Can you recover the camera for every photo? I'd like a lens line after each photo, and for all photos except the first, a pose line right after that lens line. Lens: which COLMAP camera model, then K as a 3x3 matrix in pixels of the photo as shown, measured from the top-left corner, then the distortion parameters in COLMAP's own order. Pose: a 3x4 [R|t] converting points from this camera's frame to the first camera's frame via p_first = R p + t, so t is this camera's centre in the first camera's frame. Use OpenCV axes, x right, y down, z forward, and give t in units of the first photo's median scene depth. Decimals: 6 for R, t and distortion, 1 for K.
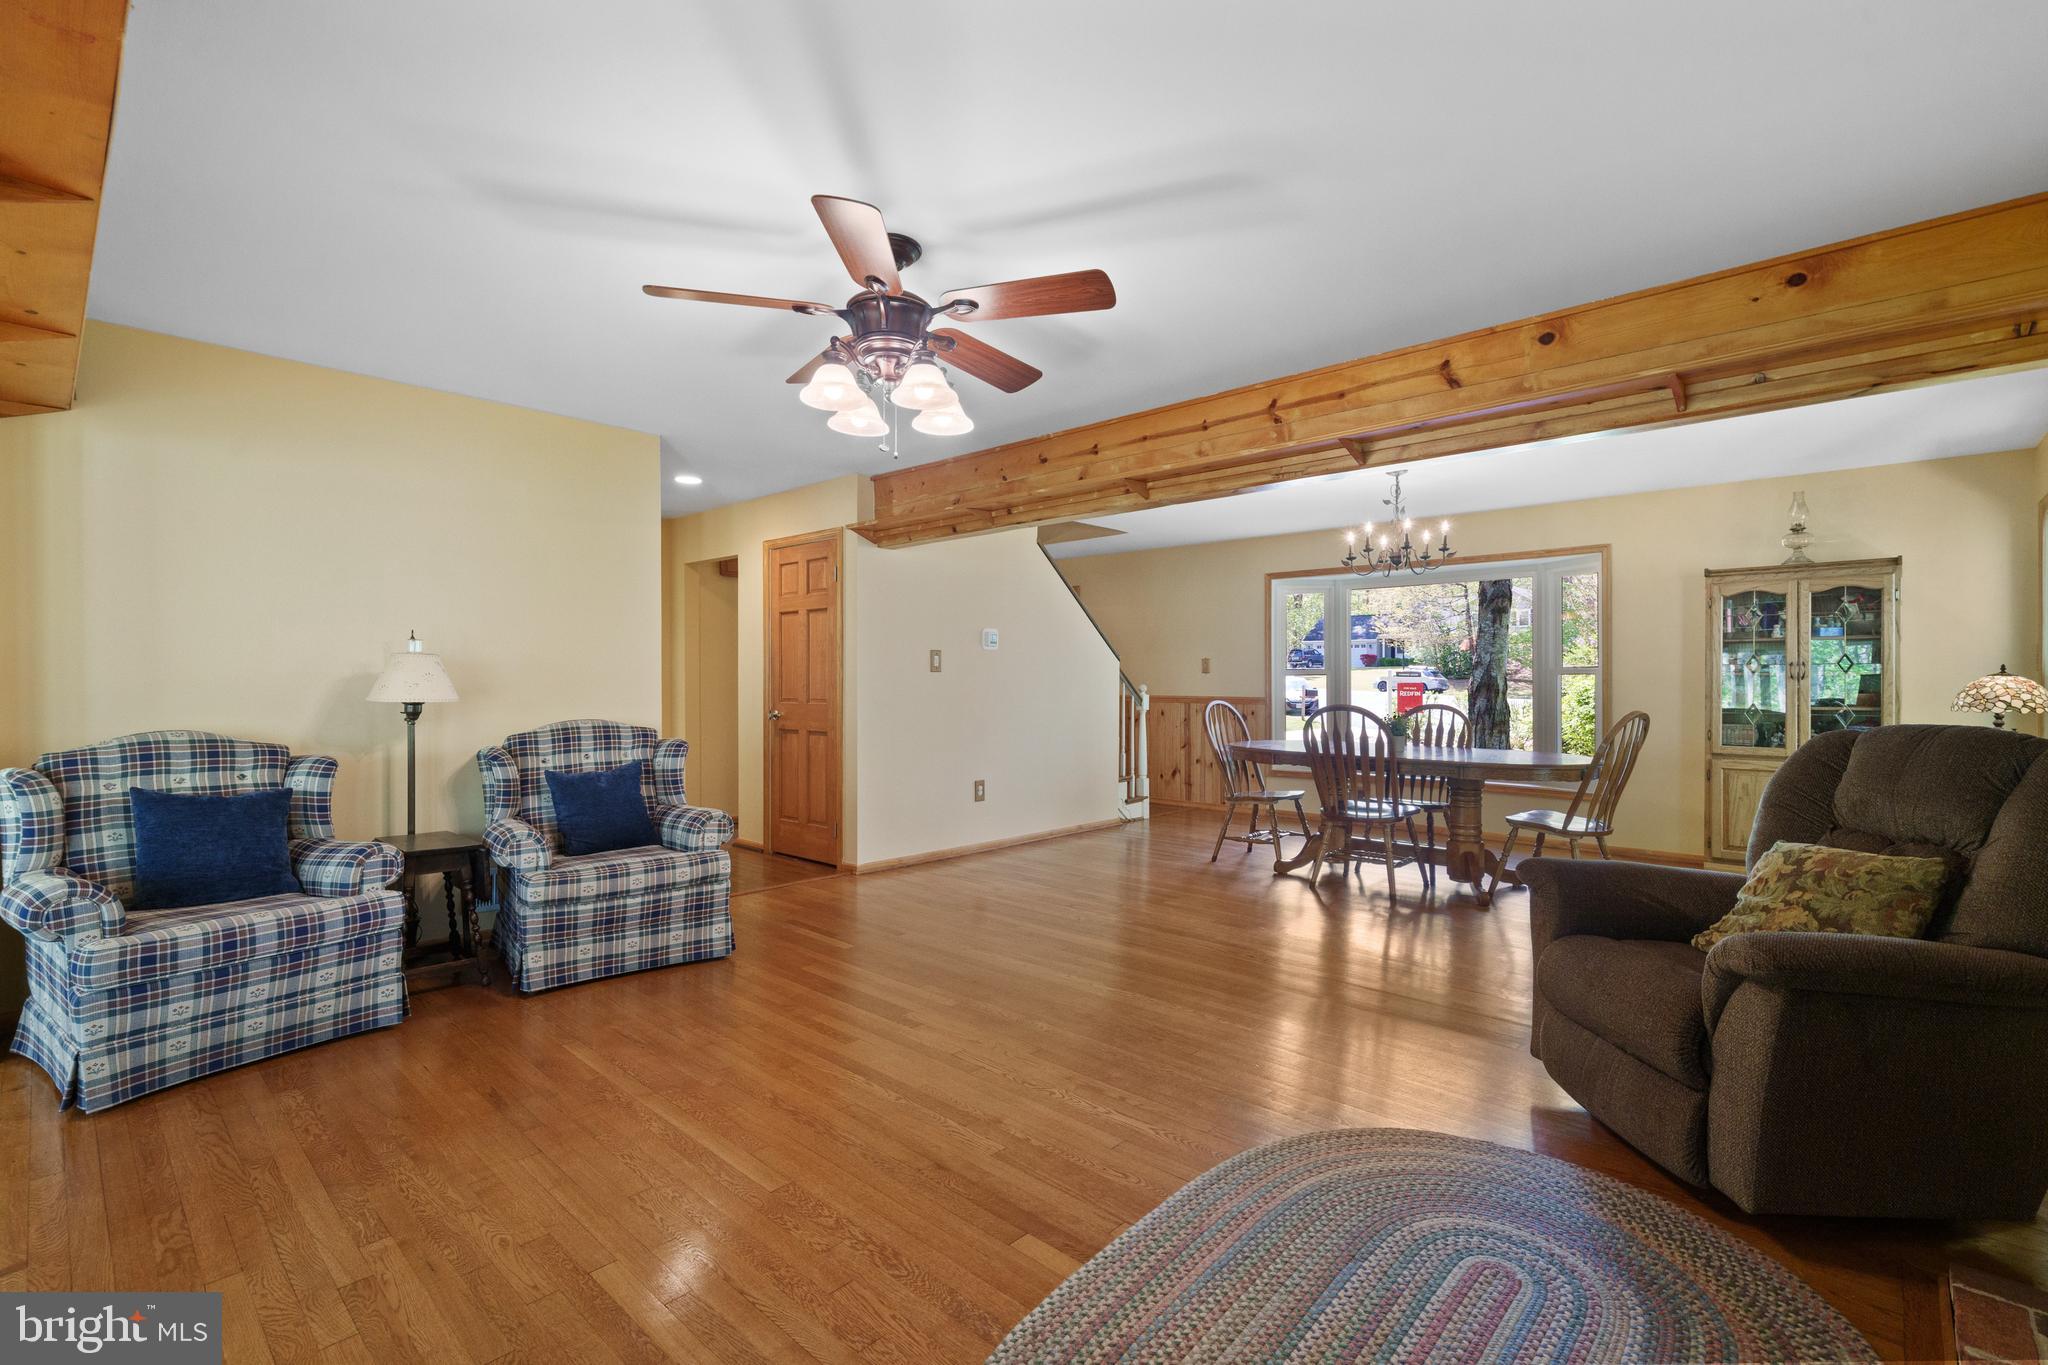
lens RADIAL K [[932.8, 0, 1025.7], [0, 932.8, 688.7], [0, 0, 1]] dist [0.001222, -0.000001]
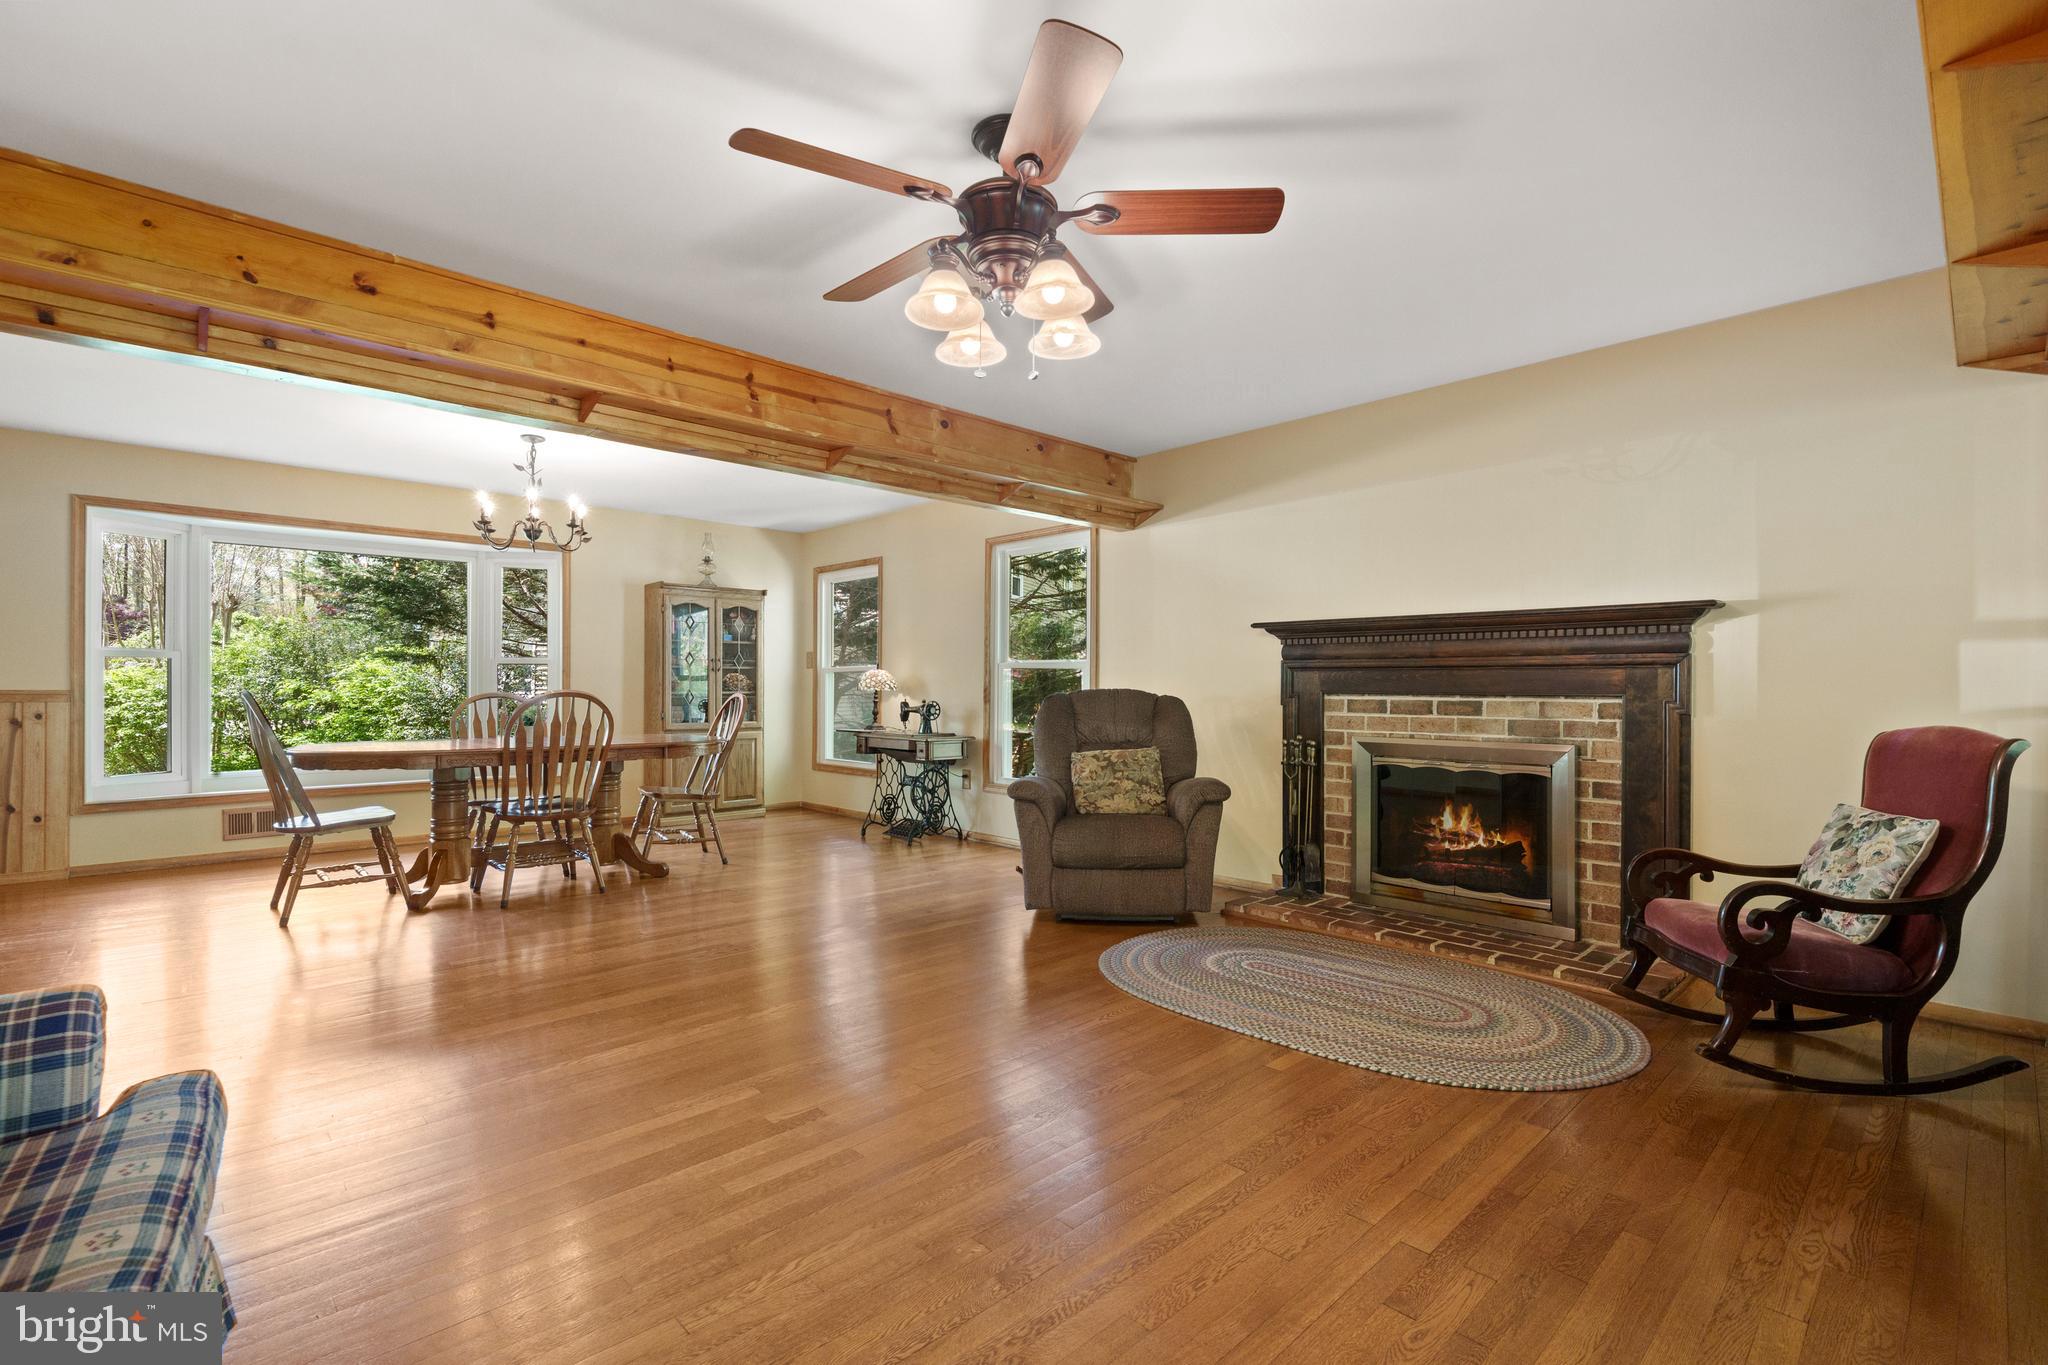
lens RADIAL K [[932.8, 0, 1025.7], [0, 932.8, 688.7], [0, 0, 1]] dist [0.001222, -0.000001]
pose [[0.044868, -0.001760, 0.998991, -0.573933], [0.005431, 0.999984, 0.001518, 0.017965], [-0.998978, 0.005357, 0.044877, 0.546869]]
